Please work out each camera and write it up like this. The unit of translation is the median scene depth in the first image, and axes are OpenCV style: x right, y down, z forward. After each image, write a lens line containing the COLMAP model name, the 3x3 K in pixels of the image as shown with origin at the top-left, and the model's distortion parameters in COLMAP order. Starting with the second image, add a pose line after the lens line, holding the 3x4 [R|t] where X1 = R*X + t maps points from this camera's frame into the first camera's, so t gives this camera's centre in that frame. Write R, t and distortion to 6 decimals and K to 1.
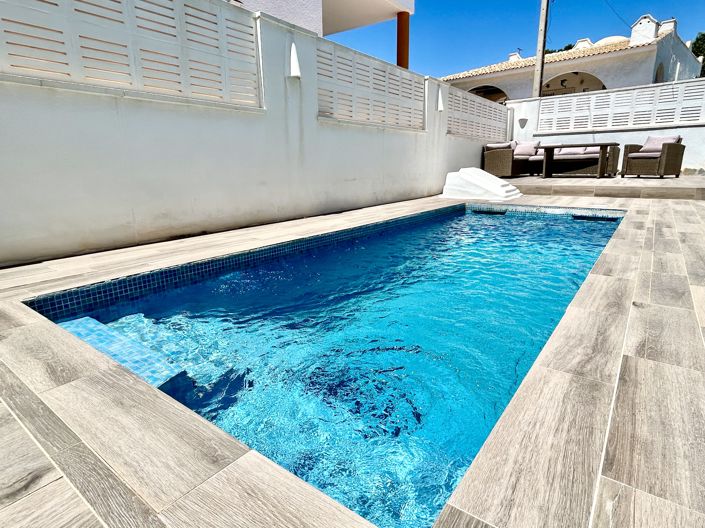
lens RADIAL K [[392.4, 0, 352.3], [0, 392.4, 262.6], [0, 0, 1]] dist [0.002689, 0.000379]
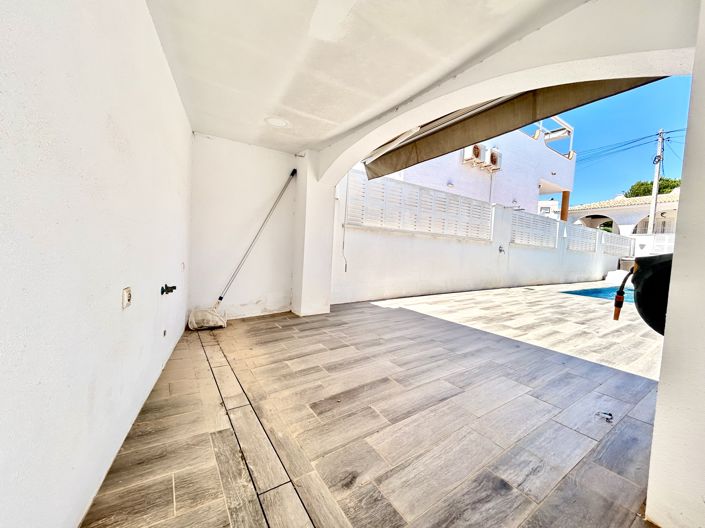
lens RADIAL K [[284.3, 0, 352.7], [0, 284.3, 265.4], [0, 0, 1]] dist [-0.000043, 0.000417]
pose [[0.932221, 0.036885, -0.360005, -0.559671], [-0.121572, 0.968899, -0.215535, 0.292656], [0.340859, 0.244693, 0.907712, -1.049101]]
